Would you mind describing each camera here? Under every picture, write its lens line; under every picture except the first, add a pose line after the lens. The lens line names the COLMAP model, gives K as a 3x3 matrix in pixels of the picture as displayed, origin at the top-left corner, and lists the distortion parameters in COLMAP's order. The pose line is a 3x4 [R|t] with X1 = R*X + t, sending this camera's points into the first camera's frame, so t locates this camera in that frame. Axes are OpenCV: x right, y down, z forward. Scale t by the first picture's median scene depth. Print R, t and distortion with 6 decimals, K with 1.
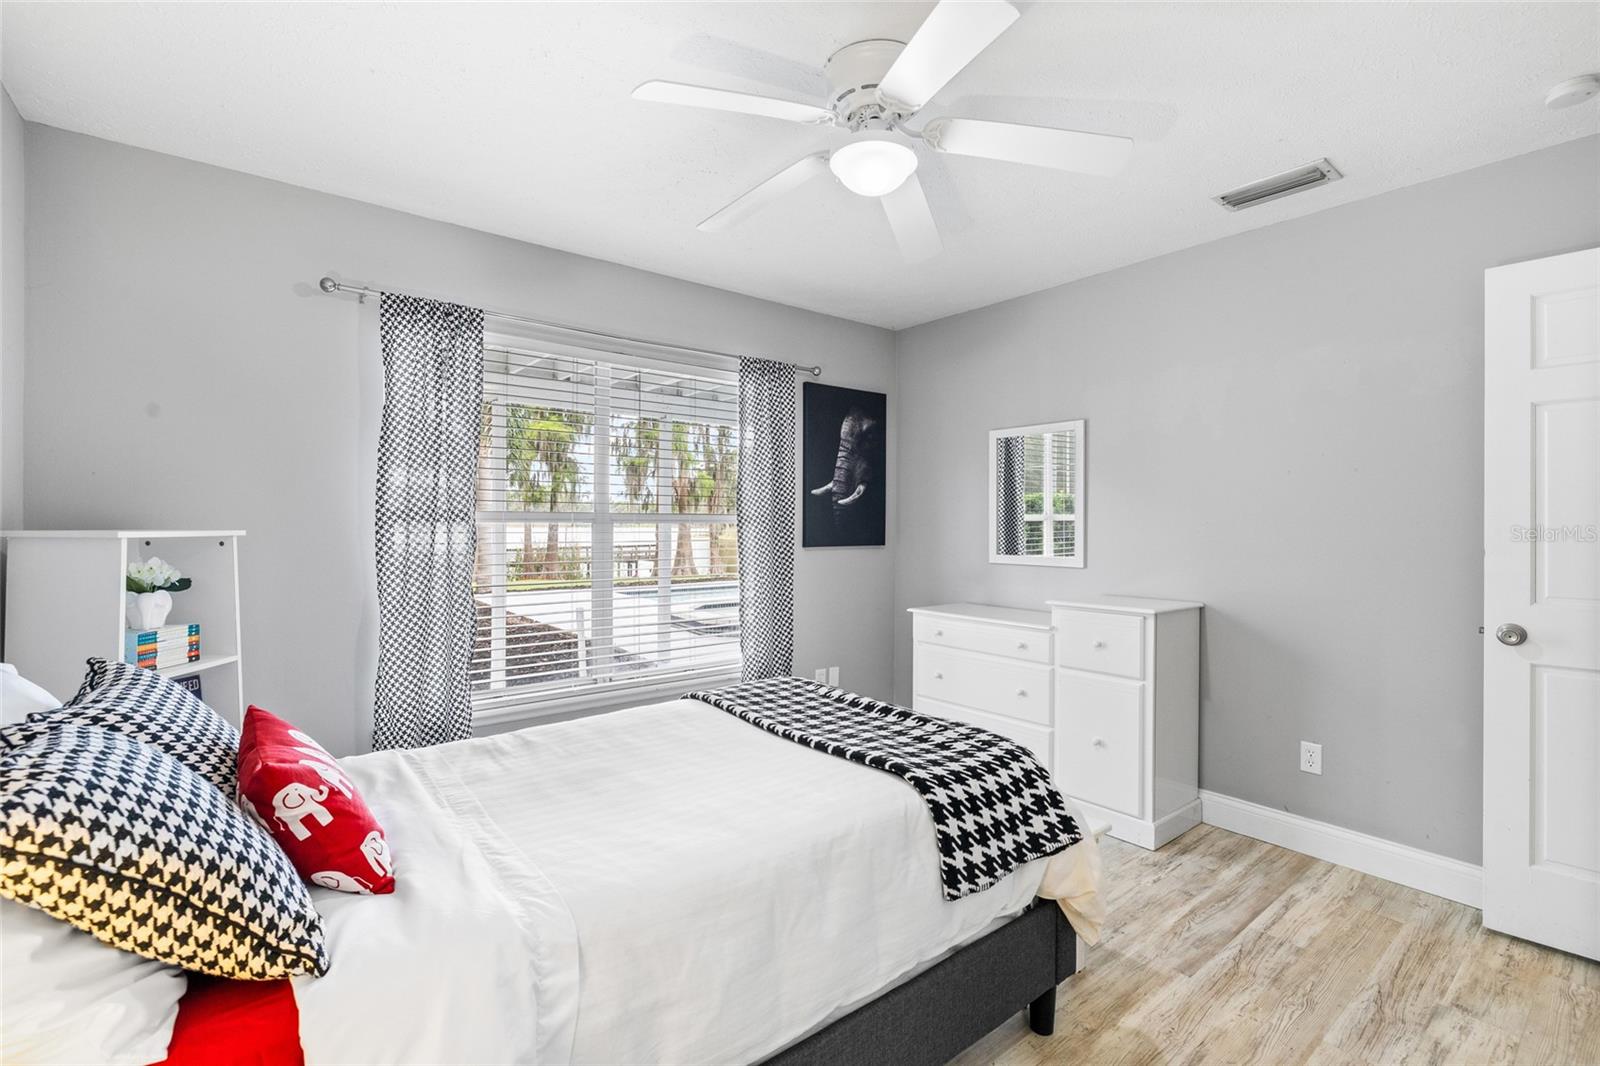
lens RADIAL K [[713.5, 0, 796.5], [0, 713.5, 523.9], [0, 0, 1]] dist [-0.008254, 0.001071]
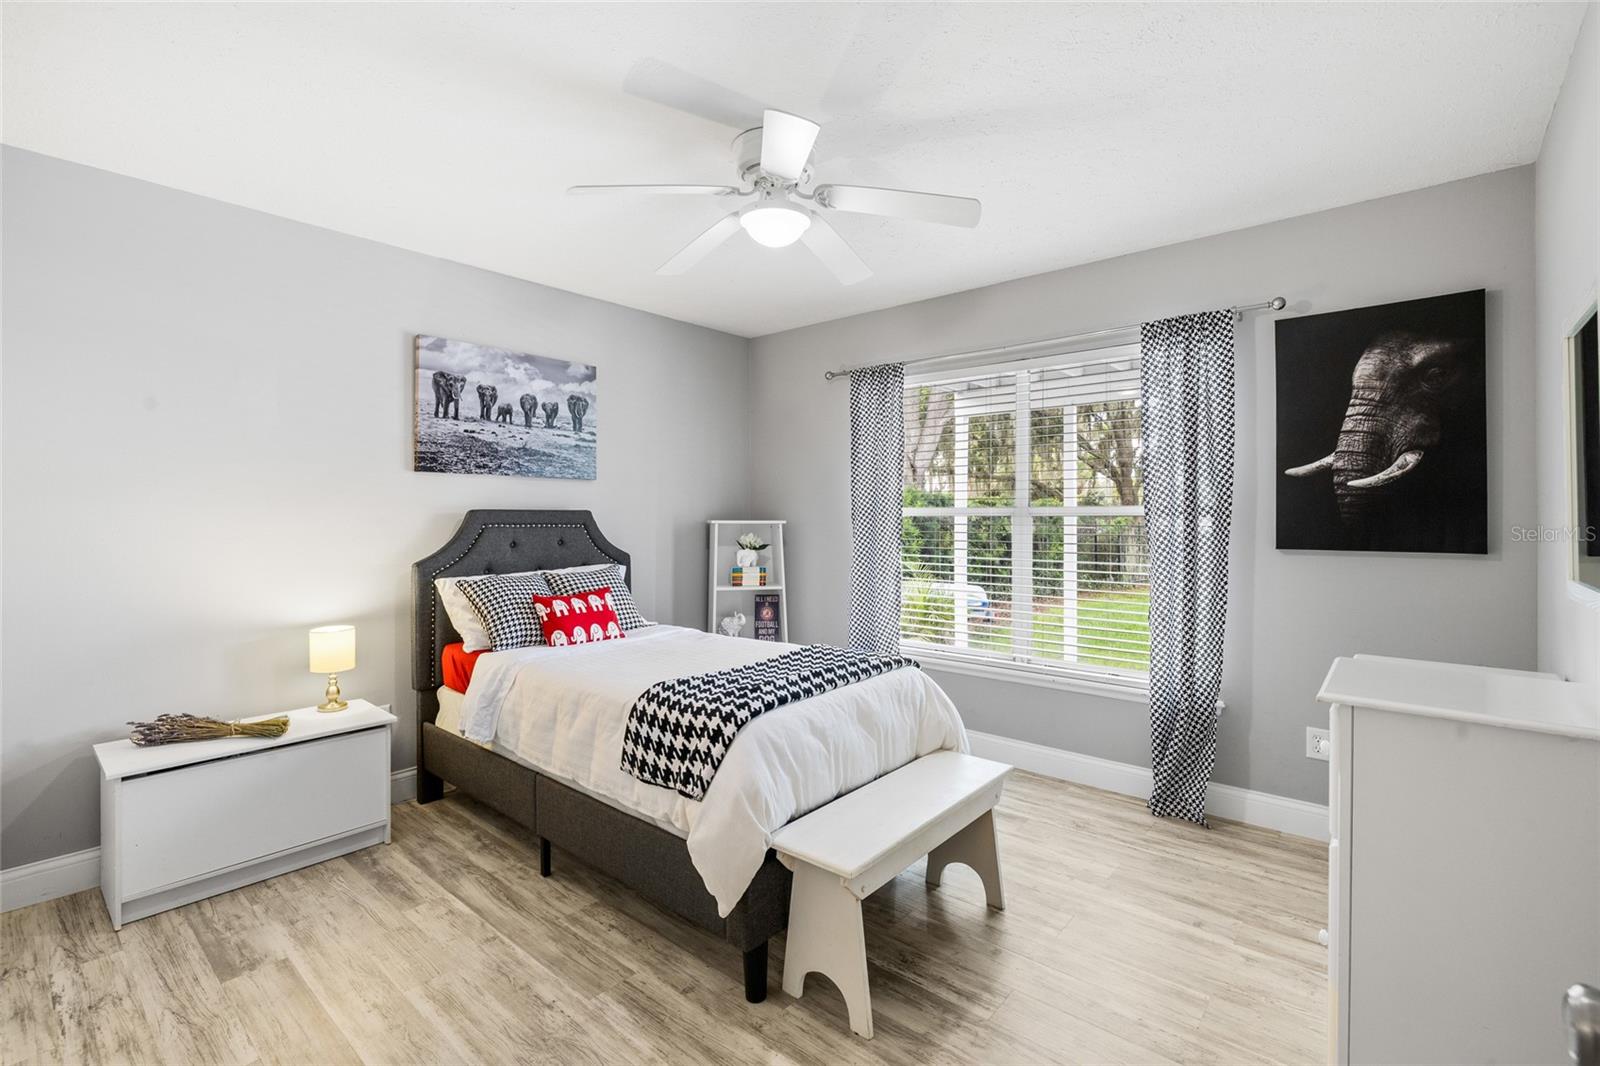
lens RADIAL K [[713.5, 0, 796.5], [0, 713.5, 523.9], [0, 0, 1]] dist [-0.008254, 0.001071]
pose [[0.193008, 0.009960, -0.981147, 0.626146], [0.002278, 0.999941, 0.010599, -0.001398], [0.981194, -0.004281, 0.192974, 0.380230]]
